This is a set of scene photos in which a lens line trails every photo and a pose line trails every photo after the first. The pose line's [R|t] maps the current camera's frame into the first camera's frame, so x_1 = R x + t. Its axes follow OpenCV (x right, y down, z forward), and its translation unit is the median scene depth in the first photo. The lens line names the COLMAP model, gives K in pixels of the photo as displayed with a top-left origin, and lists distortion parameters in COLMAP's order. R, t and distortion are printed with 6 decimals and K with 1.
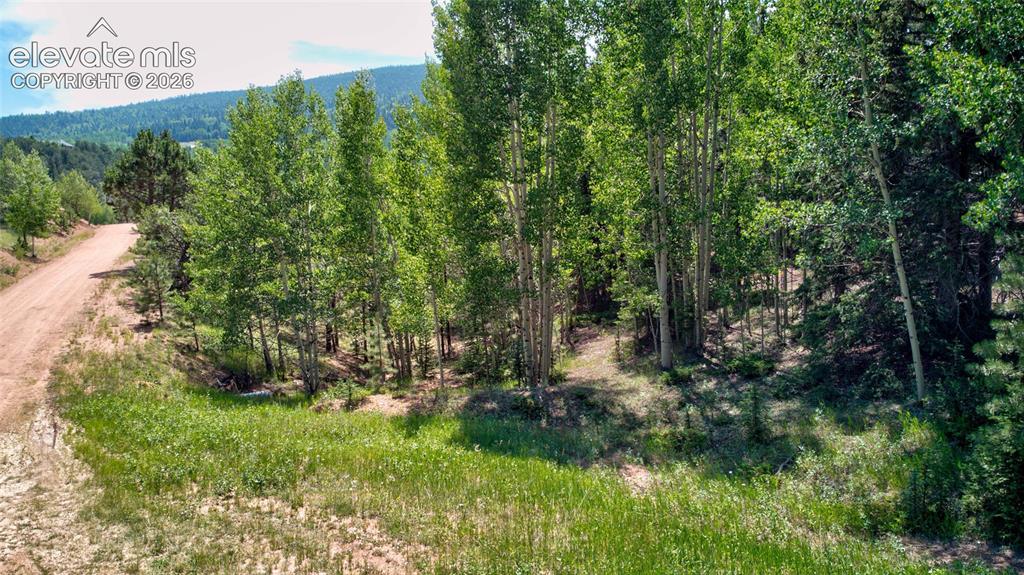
lens RADIAL K [[724.0, 0, 509.4], [0, 724.0, 292.2], [0, 0, 1]] dist [0.201078, -0.482812]
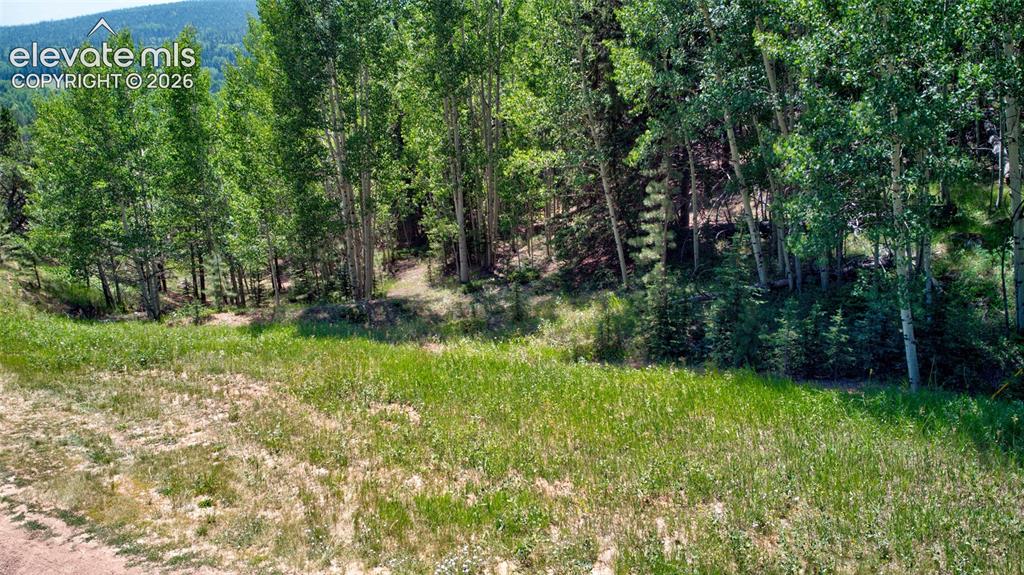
lens RADIAL K [[724.0, 0, 509.4], [0, 724.0, 292.2], [0, 0, 1]] dist [0.201078, -0.482812]
pose [[0.973065, -0.039750, 0.227079, 0.002069], [0.023900, 0.997109, 0.072129, 0.031663], [-0.229289, -0.064758, 0.971202, -0.248432]]
